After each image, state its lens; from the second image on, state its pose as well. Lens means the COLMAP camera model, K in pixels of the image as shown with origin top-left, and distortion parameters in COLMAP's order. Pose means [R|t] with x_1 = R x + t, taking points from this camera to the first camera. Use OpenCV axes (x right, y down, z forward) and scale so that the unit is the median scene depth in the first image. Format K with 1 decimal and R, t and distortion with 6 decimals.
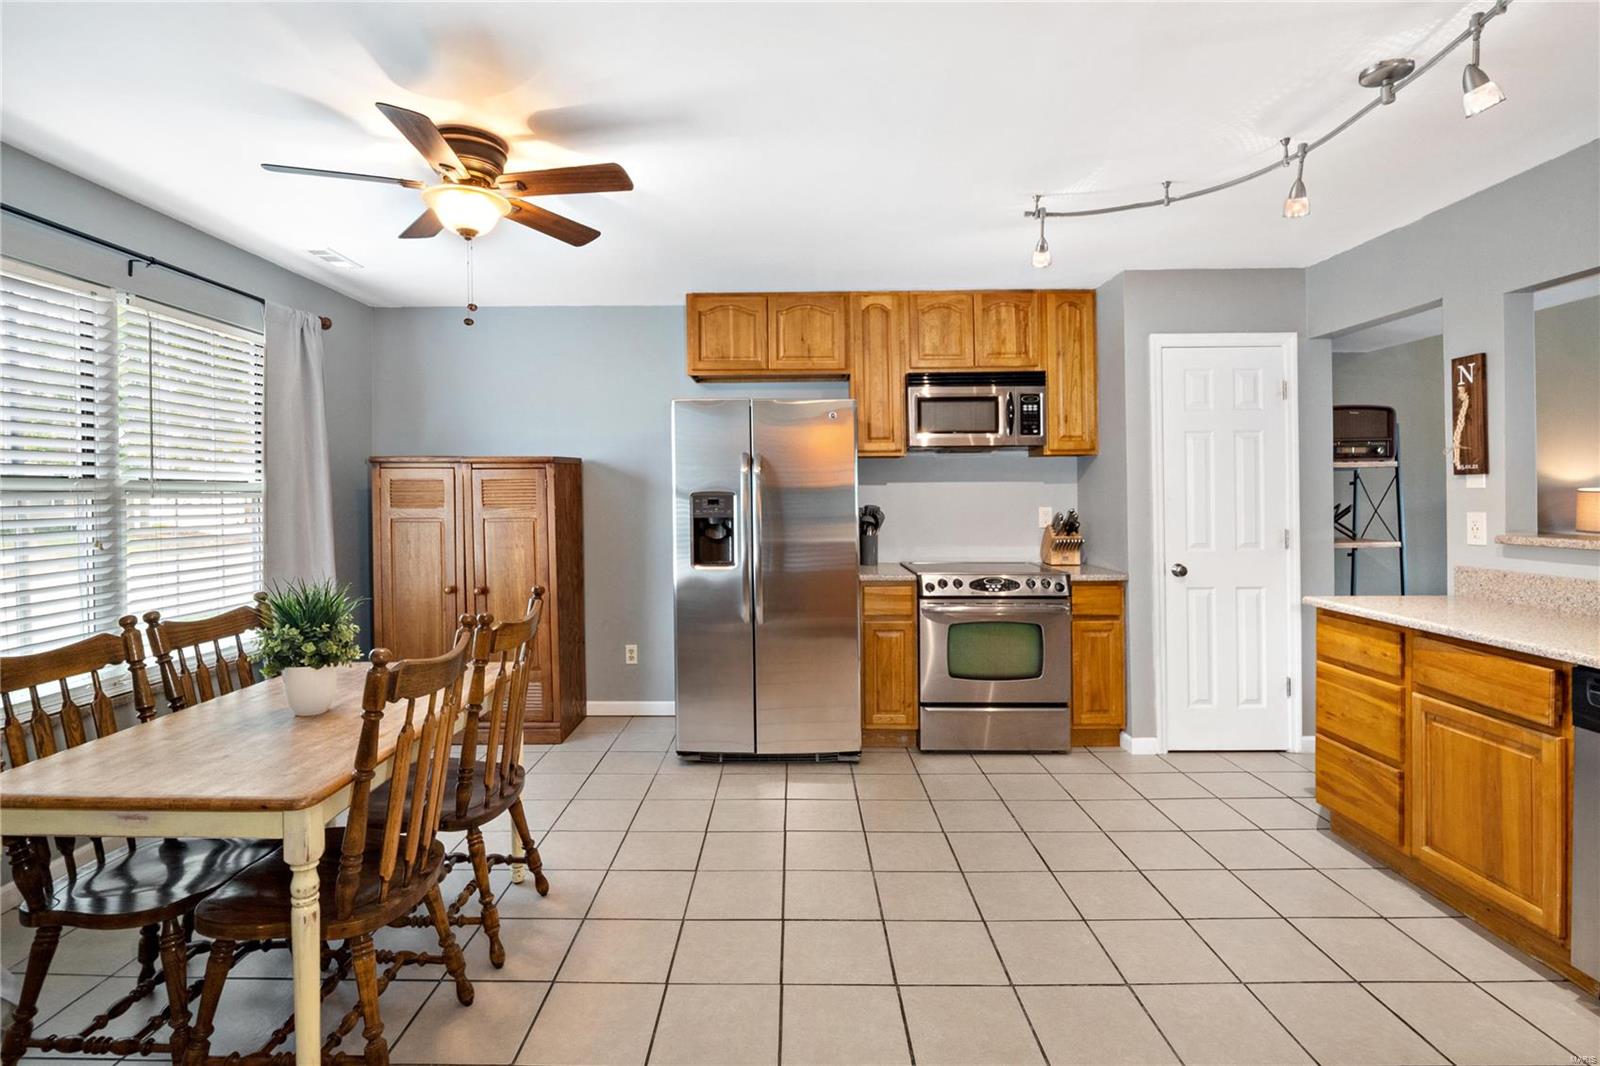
lens RADIAL K [[764.1, 0, 795.0], [0, 764.1, 491.7], [0, 0, 1]] dist [-0.002699, -0.006440]
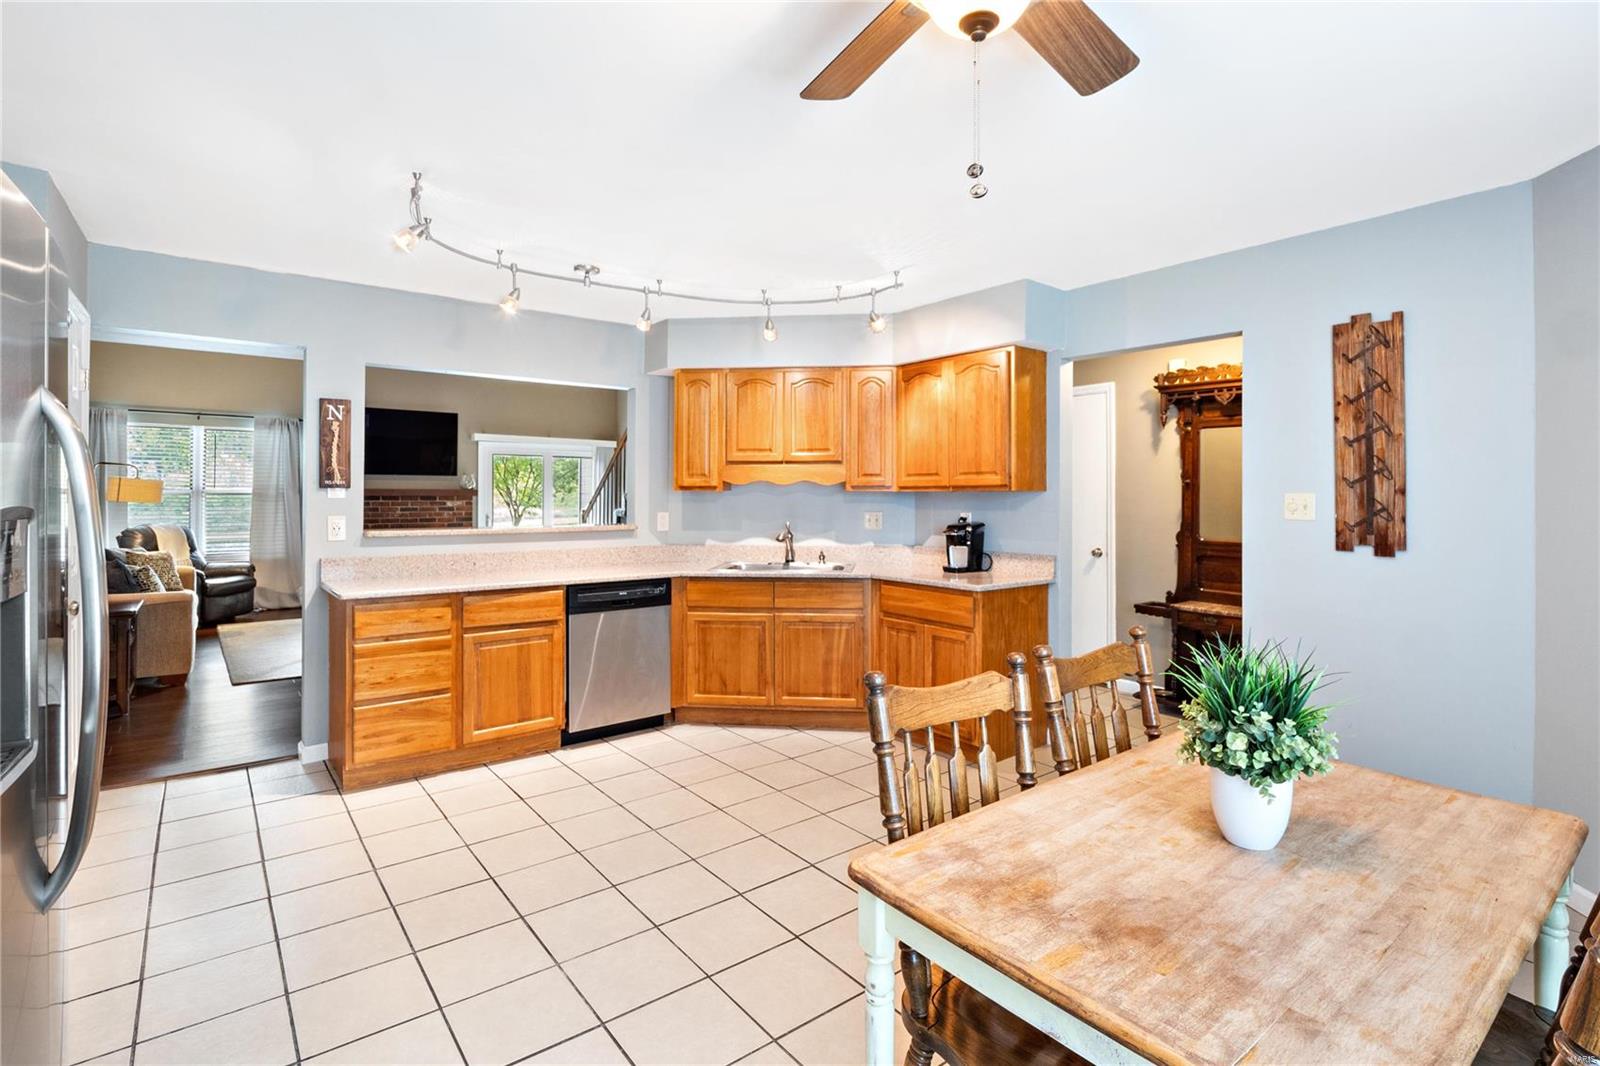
lens RADIAL K [[755.5, 0, 802.3], [0, 755.5, 489.8], [0, 0, 1]] dist [-0.014478, -0.000949]
pose [[-0.626593, 0.011298, 0.779265, -0.487456], [-0.002183, 0.999866, -0.016251, -0.000261], [-0.779344, -0.011884, -0.626484, 0.893204]]
